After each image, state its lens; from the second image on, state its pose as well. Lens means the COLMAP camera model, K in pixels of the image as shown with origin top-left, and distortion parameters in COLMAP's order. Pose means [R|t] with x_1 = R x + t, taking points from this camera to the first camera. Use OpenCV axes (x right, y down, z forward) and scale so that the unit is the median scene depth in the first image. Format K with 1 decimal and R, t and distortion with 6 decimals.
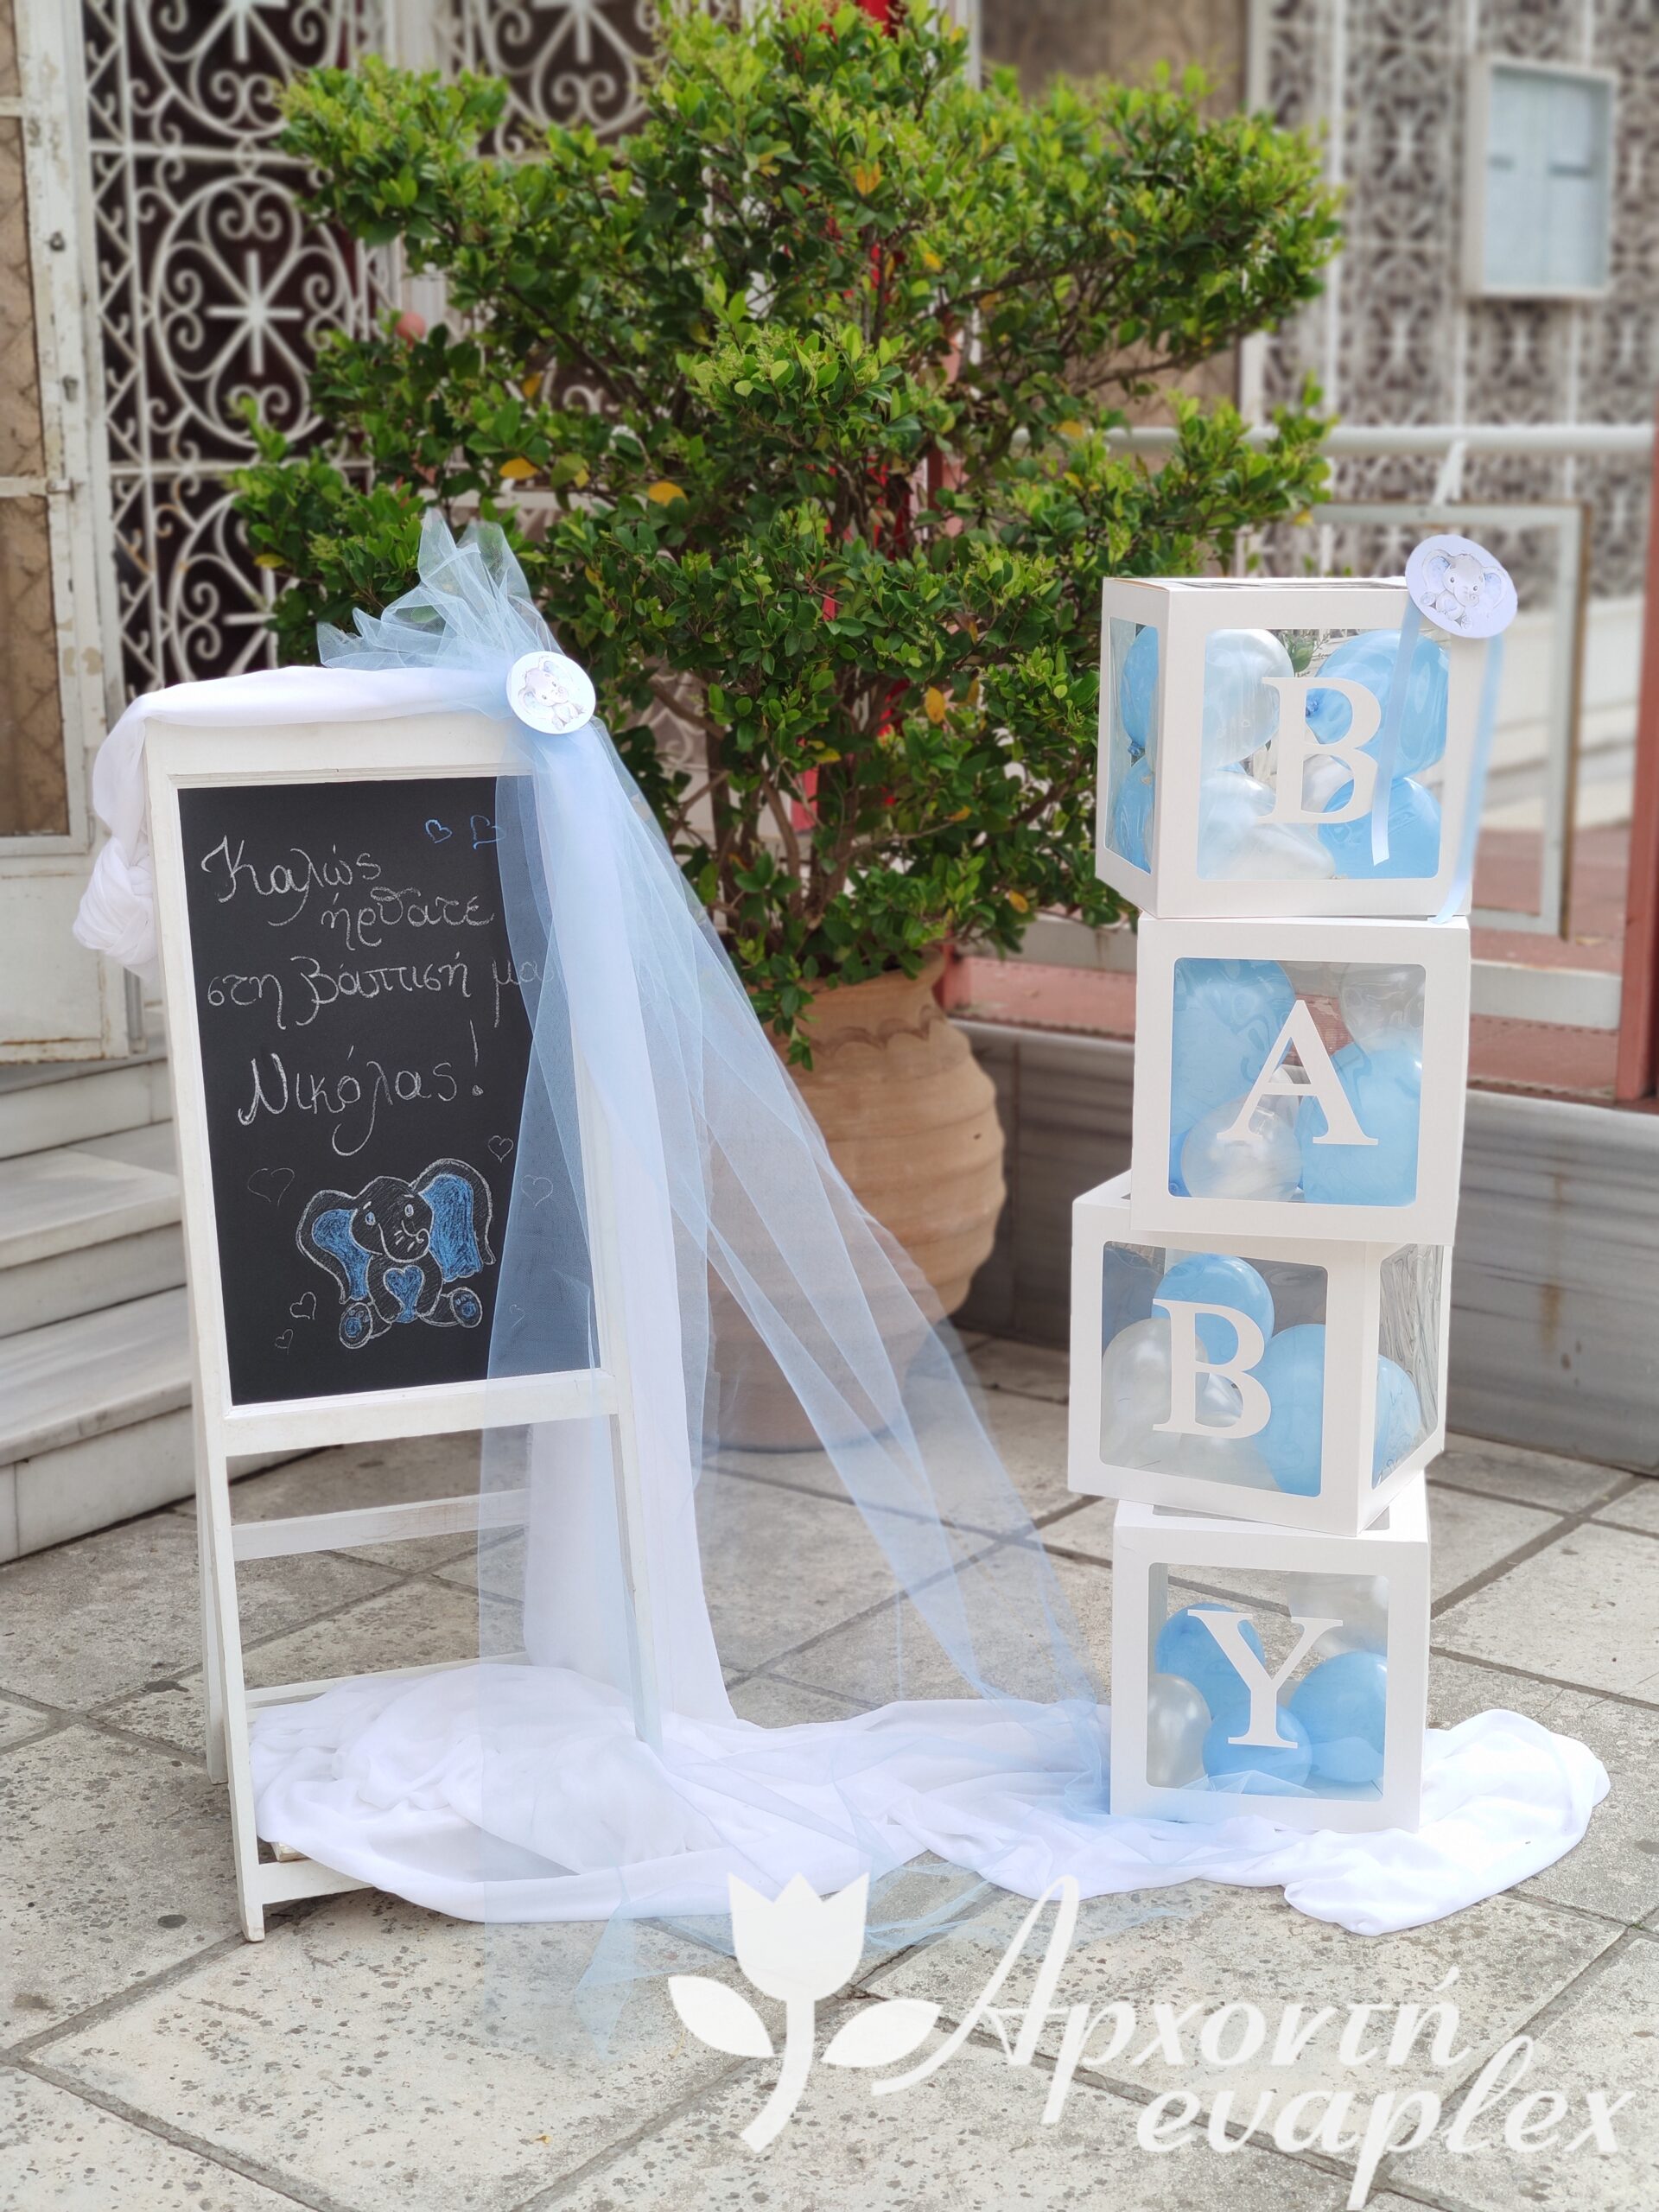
lens RADIAL K [[3211.0, 0, 829.5], [0, 3211.0, 1106.0], [0, 0, 1]] dist [0.226711, -1.020779]
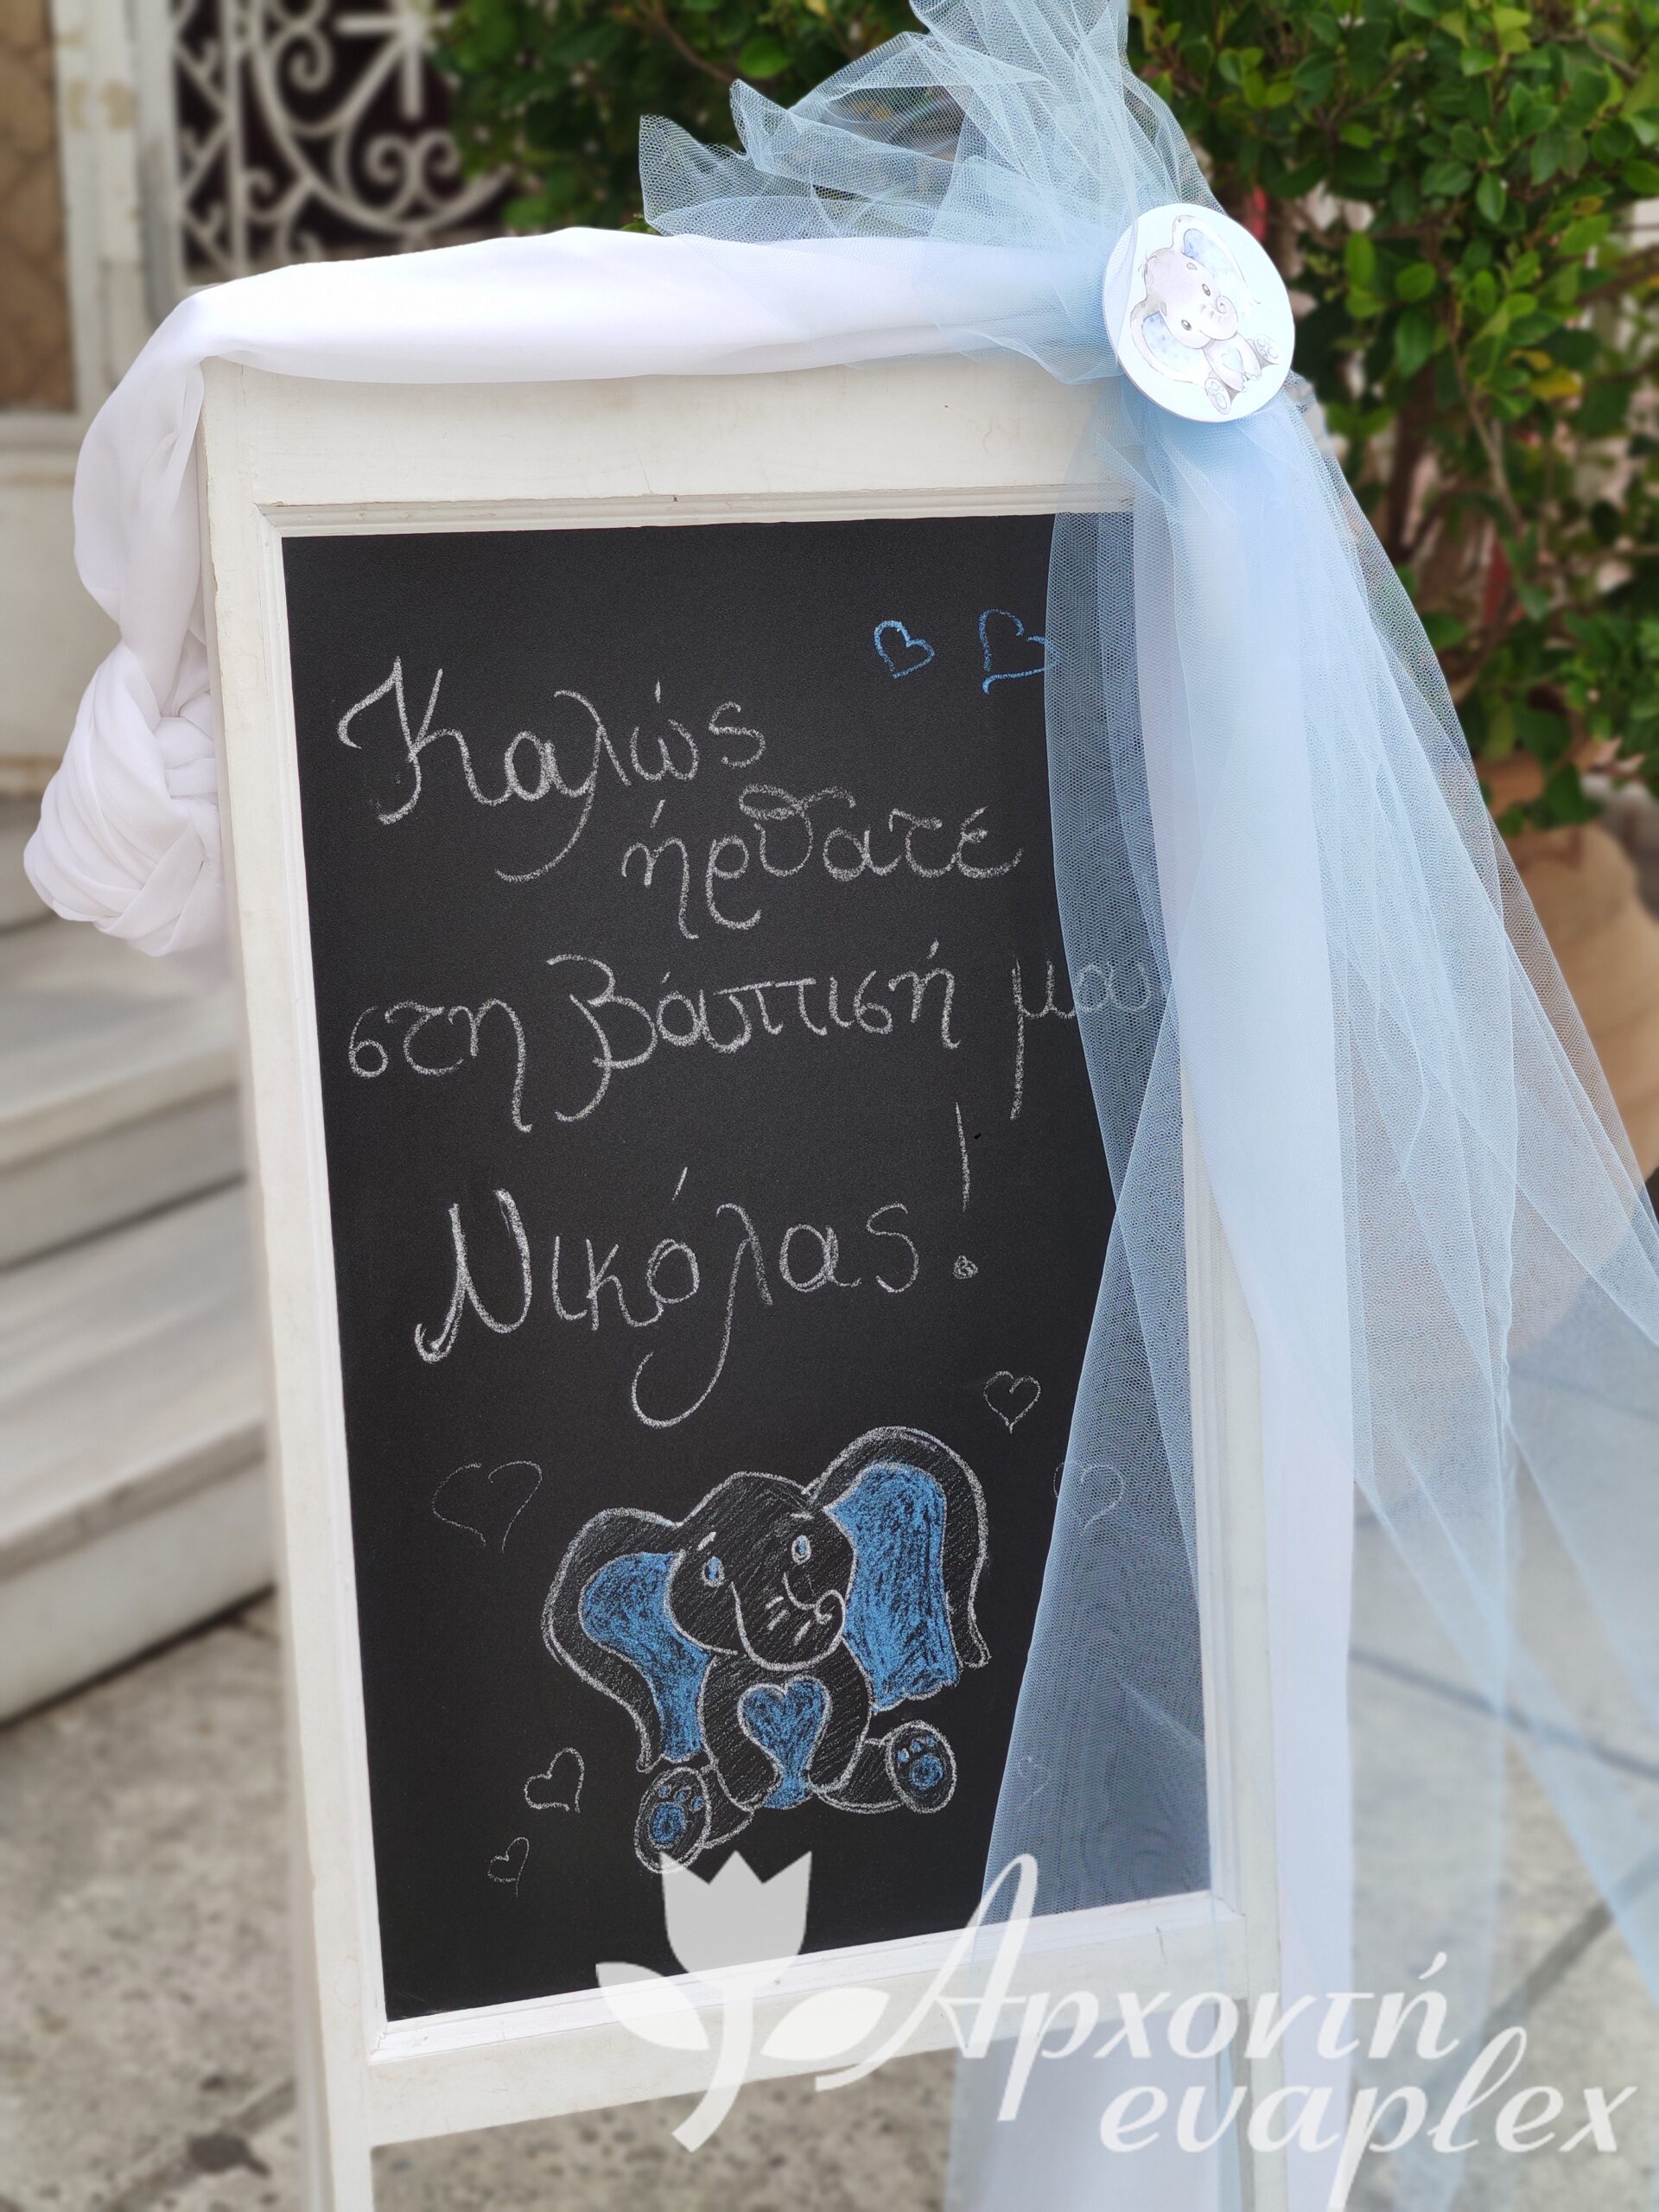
lens RADIAL K [[3211.0, 0, 829.5], [0, 3211.0, 1106.0], [0, 0, 1]] dist [0.226711, -1.020779]
pose [[0.998770, 0.047589, -0.013945, -0.123326], [-0.044355, 0.983034, 0.177982, -0.101693], [0.022178, -0.177145, 0.983935, 0.588264]]
